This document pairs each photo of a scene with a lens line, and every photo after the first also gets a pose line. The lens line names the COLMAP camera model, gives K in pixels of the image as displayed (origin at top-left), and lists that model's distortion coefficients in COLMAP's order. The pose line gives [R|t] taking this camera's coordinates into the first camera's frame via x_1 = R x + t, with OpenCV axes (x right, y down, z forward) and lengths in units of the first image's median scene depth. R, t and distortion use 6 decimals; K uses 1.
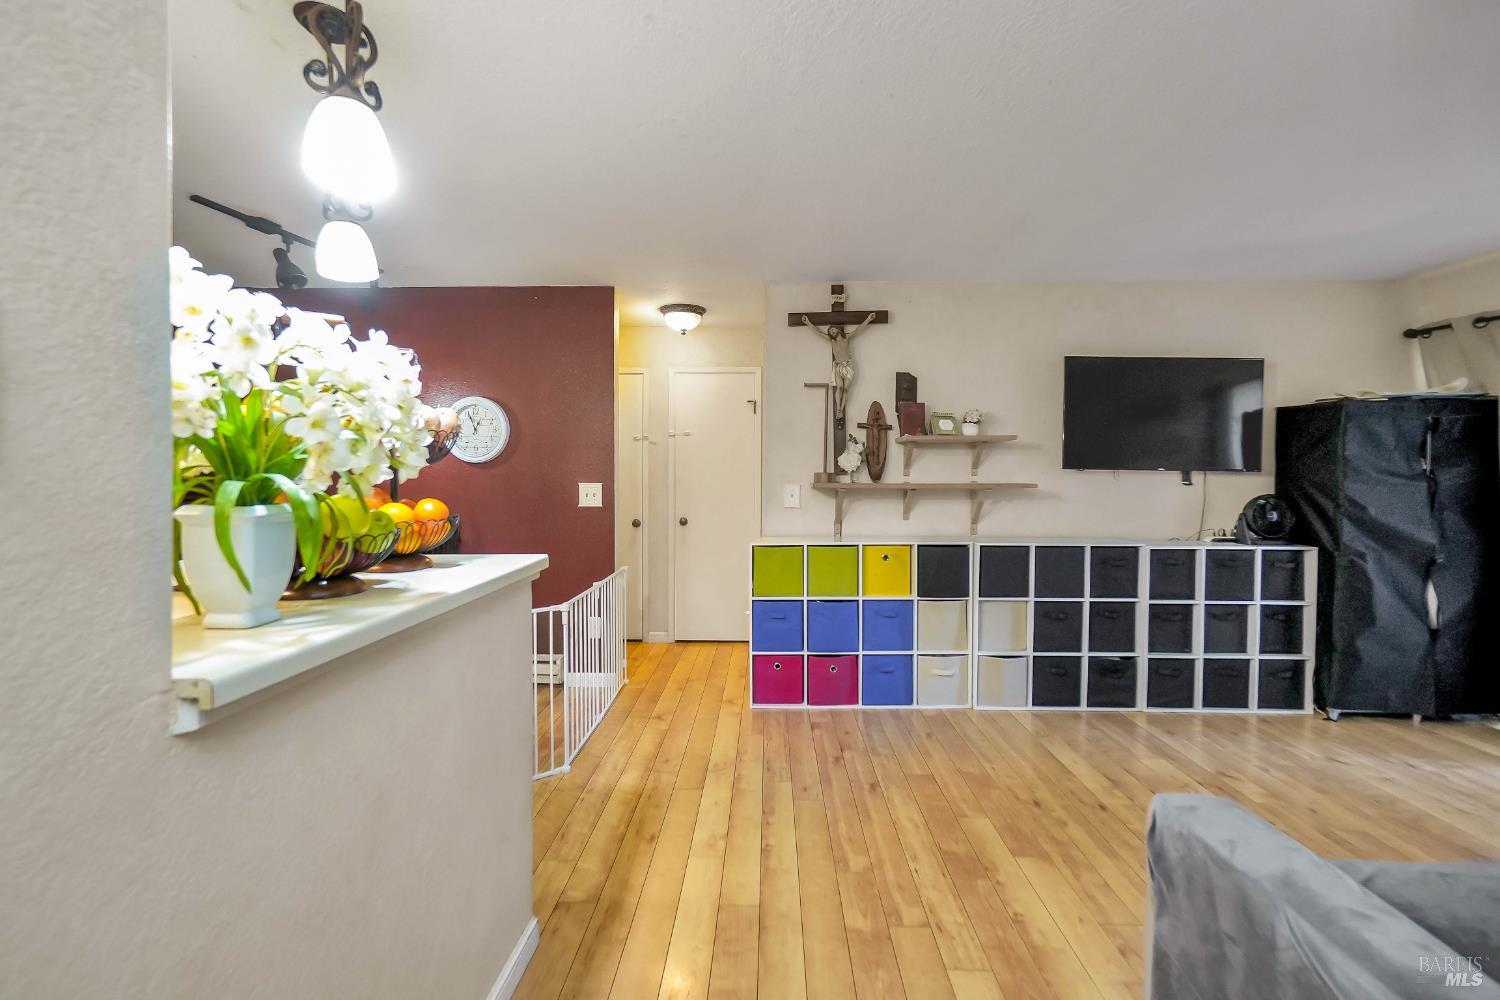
lens RADIAL K [[655.7, 0, 748.2], [0, 655.7, 492.5], [0, 0, 1]] dist [-0.008488, 0.004694]
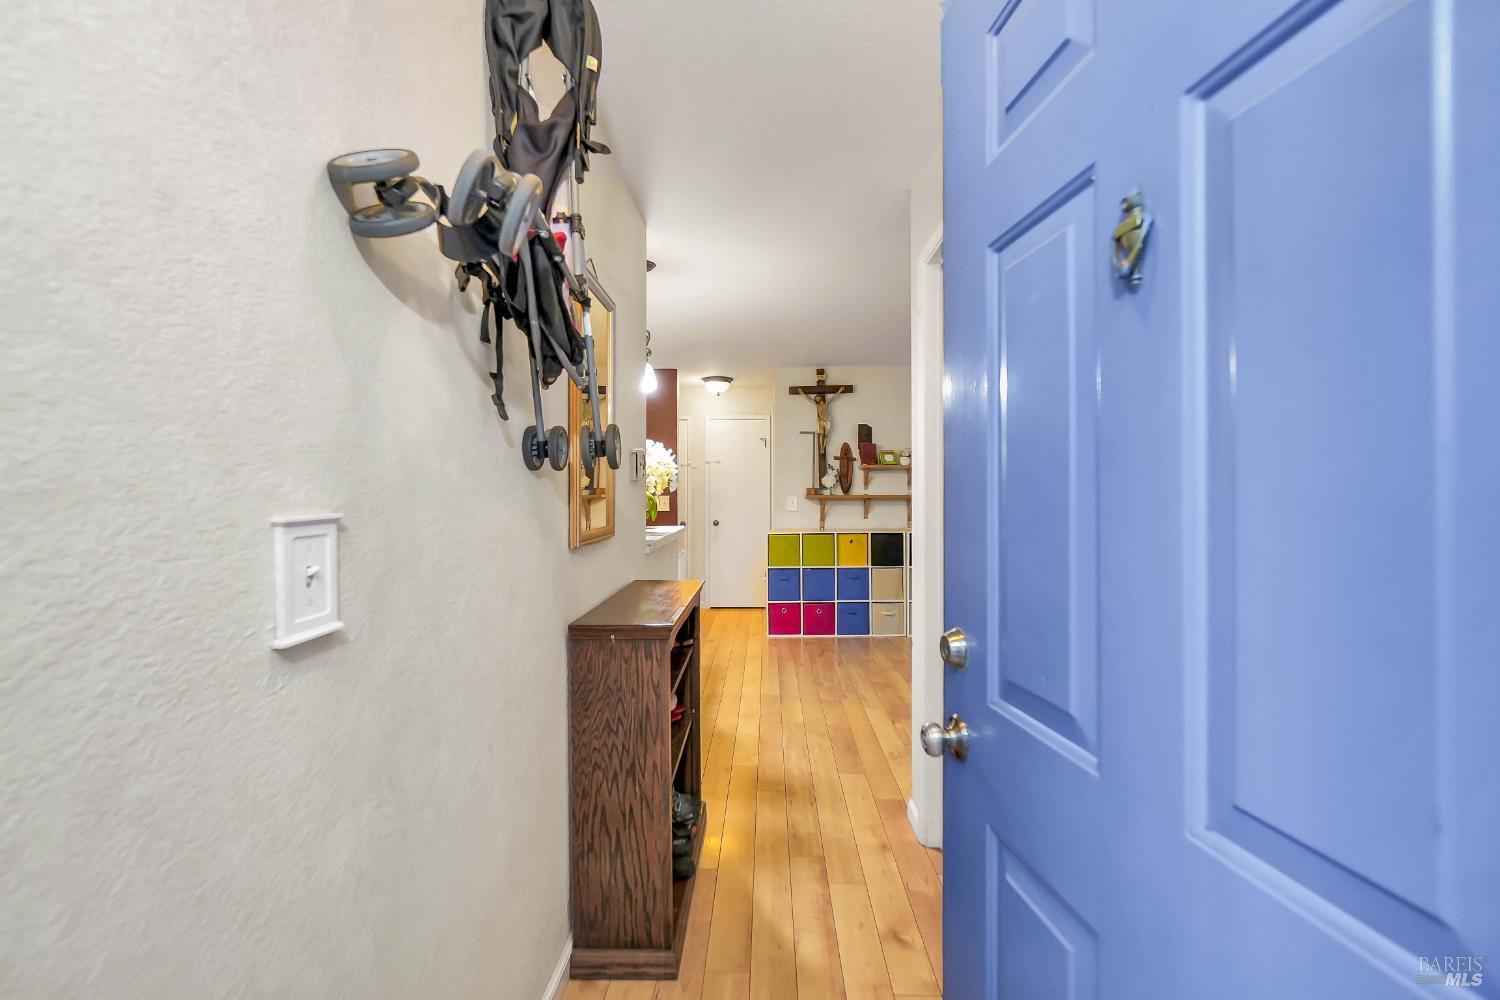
lens RADIAL K [[655.7, 0, 748.2], [0, 655.7, 492.5], [0, 0, 1]] dist [-0.008488, 0.004694]
pose [[0.999974, -0.004474, 0.005691, -0.050246], [0.004610, 0.999702, -0.023989, 0.017575], [-0.005582, 0.024014, 0.999696, -0.598999]]
